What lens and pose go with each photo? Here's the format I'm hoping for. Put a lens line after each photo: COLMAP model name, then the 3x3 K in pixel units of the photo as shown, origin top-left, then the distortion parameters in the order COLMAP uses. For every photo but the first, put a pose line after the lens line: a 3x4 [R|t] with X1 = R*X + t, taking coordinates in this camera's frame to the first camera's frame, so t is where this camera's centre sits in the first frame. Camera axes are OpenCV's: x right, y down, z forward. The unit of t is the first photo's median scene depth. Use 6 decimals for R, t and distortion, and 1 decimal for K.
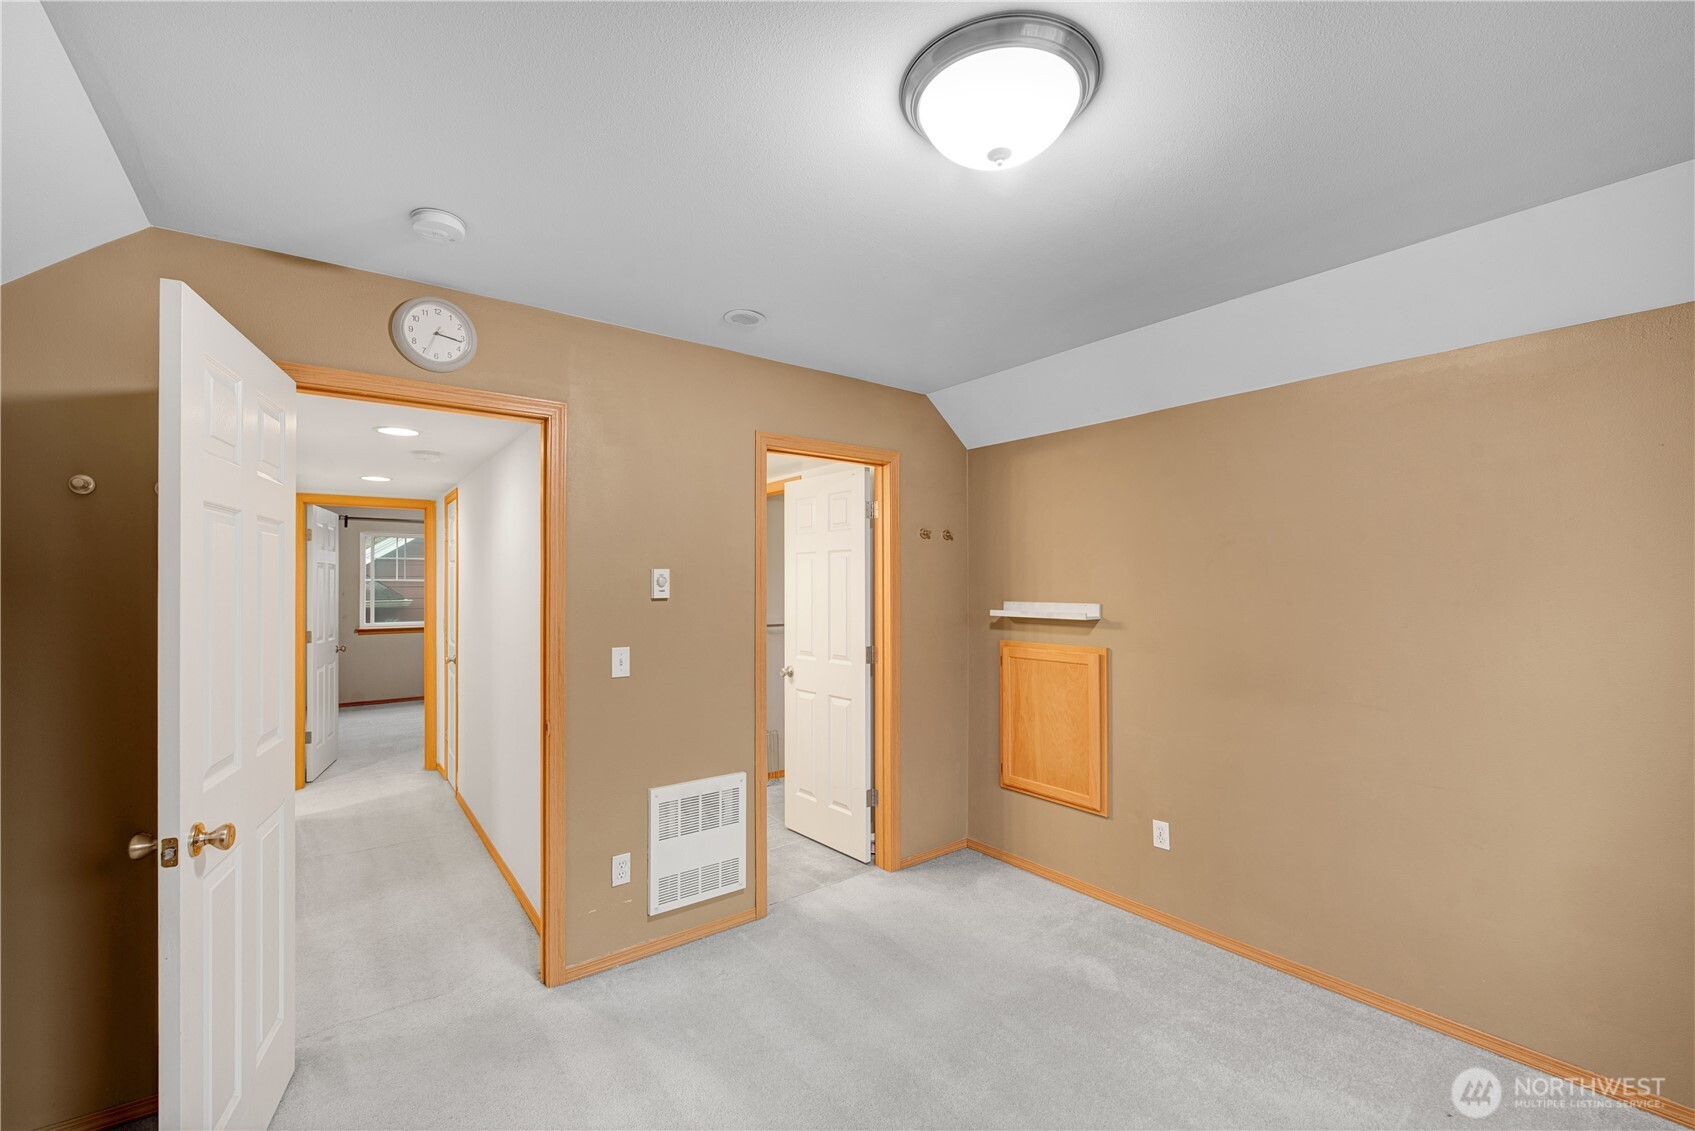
lens RADIAL K [[701.1, 0, 845.8], [0, 701.1, 577.3], [0, 0, 1]] dist [-0.009920, -0.007586]
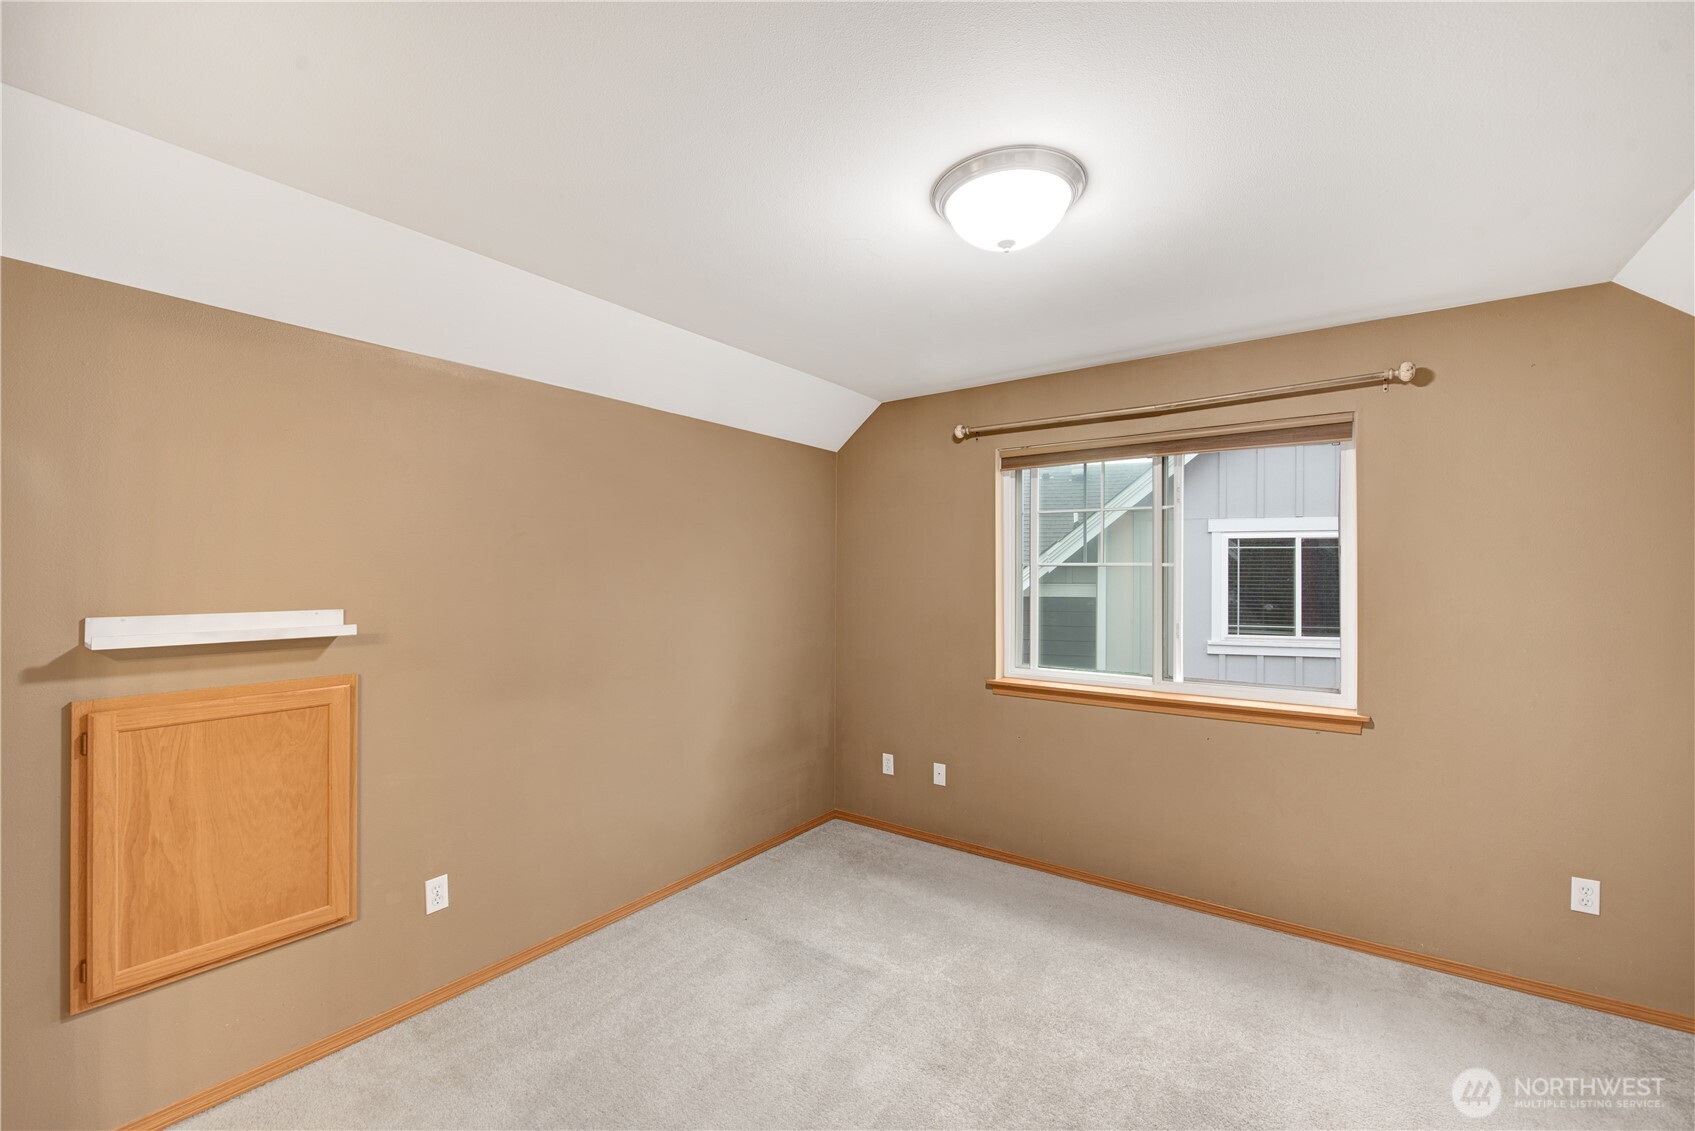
lens RADIAL K [[701.1, 0, 845.8], [0, 701.1, 577.3], [0, 0, 1]] dist [-0.009920, -0.007586]
pose [[-0.317527, 0.000688, 0.948249, -0.240368], [-0.012944, 0.999903, -0.005060, 0.002381], [-0.948161, -0.013880, -0.317488, 0.433626]]
